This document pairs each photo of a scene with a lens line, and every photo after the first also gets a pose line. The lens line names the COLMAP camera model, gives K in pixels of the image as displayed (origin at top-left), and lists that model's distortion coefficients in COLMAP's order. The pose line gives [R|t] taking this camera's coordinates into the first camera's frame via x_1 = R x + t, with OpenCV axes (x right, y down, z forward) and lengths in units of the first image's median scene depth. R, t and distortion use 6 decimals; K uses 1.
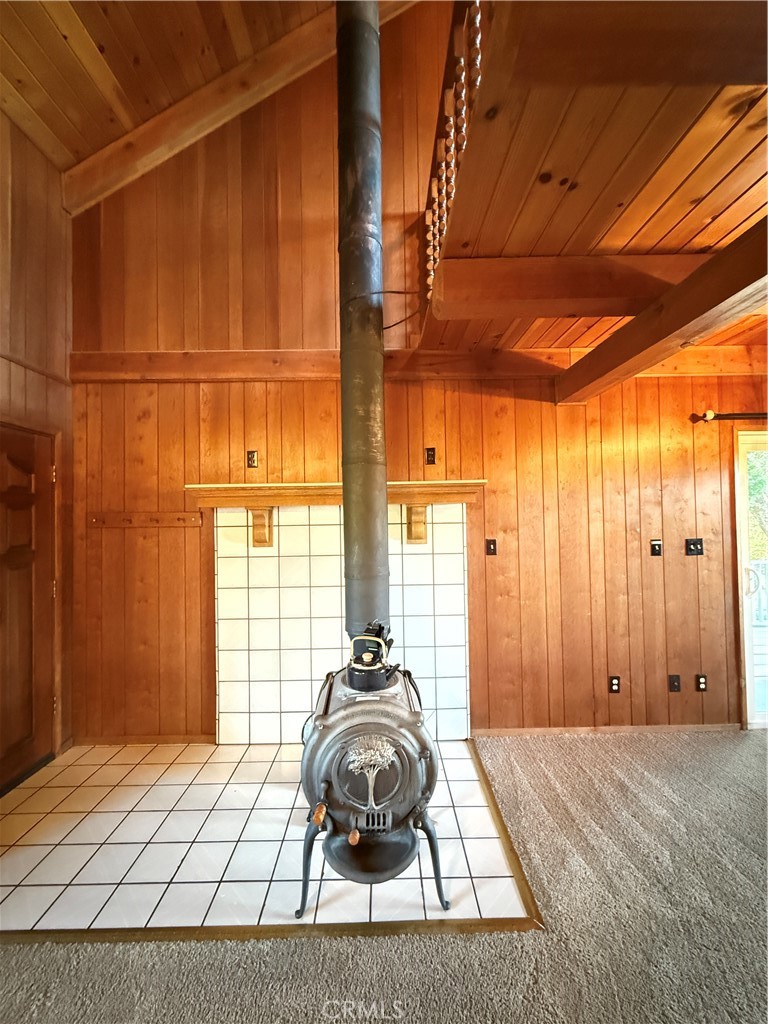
lens RADIAL K [[410.7, 0, 384.5], [0, 410.7, 508.6], [0, 0, 1]] dist [-0.002290, -0.000050]
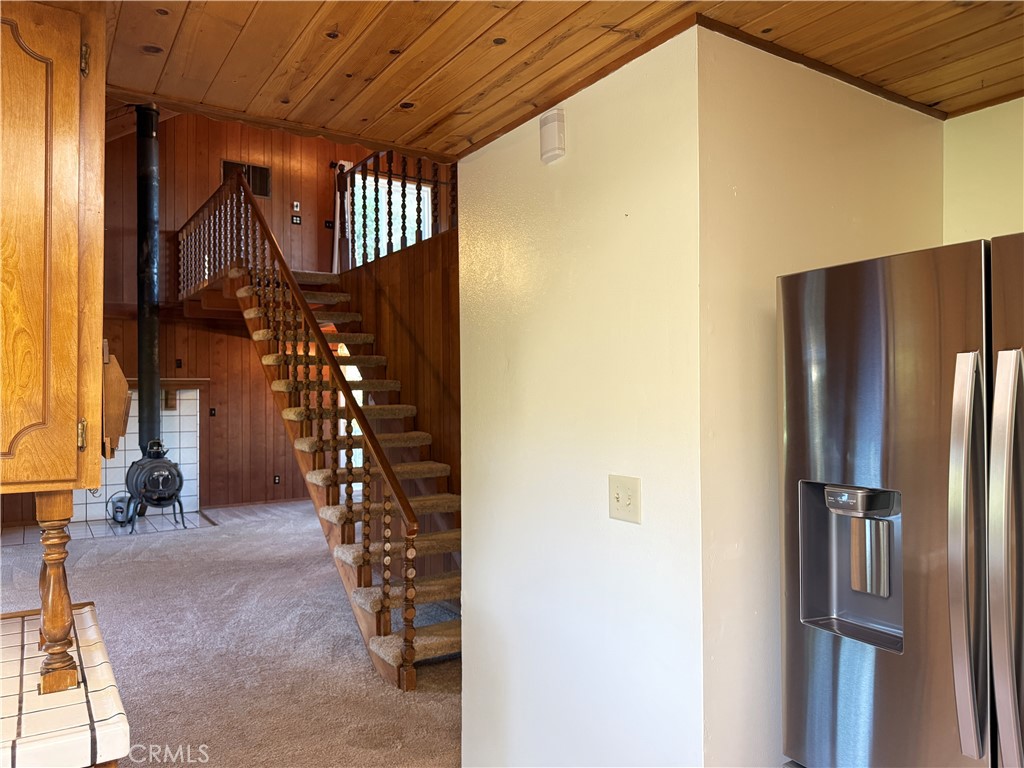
lens RADIAL K [[716.9, 0, 515.2], [0, 716.9, 385.6], [0, 0, 1]] dist [-0.004402, 0.001206]
pose [[0.834789, 0.014963, 0.550366, -0.408700], [-0.016173, 0.999866, -0.002653, -0.045451], [-0.550332, -0.006687, 0.834919, -2.596306]]
